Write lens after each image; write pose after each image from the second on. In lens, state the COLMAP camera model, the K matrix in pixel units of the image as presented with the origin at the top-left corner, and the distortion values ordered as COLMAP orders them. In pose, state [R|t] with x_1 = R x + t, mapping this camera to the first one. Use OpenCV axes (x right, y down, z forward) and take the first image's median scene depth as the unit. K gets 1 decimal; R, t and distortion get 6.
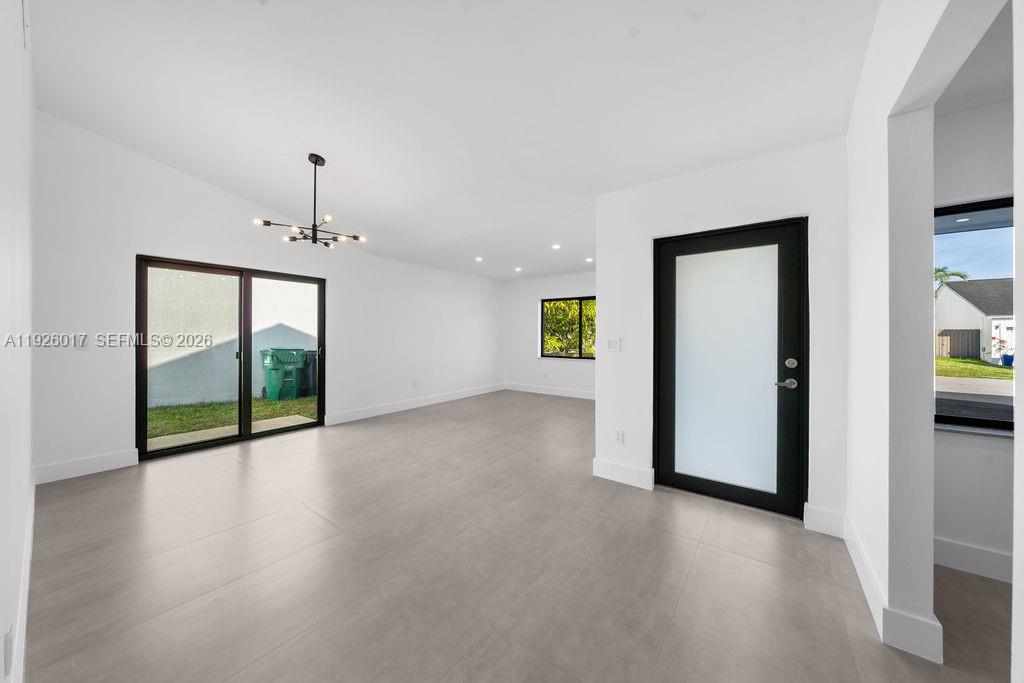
lens RADIAL K [[352.4, 0, 505.6], [0, 352.4, 337.6], [0, 0, 1]] dist [-0.000009, -0.000069]
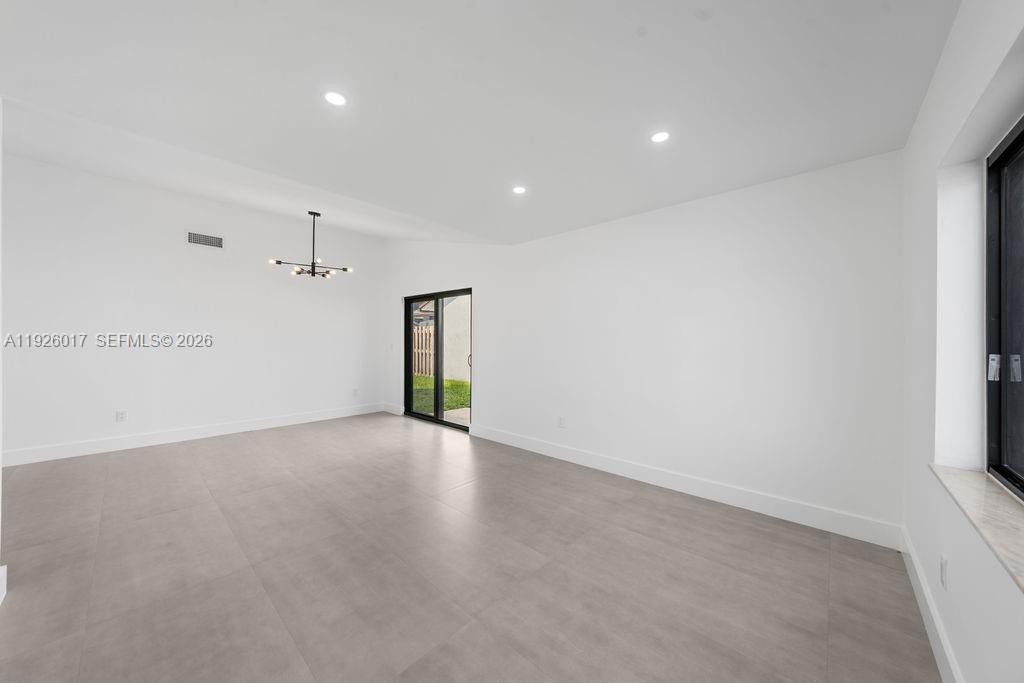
lens RADIAL K [[345.1, 0, 512.0], [0, 345.1, 341.5], [0, 0, 1]] dist [-0.000401, -0.000001]
pose [[-0.110216, -0.003370, -0.993902, 0.618579], [-0.005925, 0.999979, -0.002734, -0.013668], [0.993890, 0.005587, -0.110234, 1.696220]]
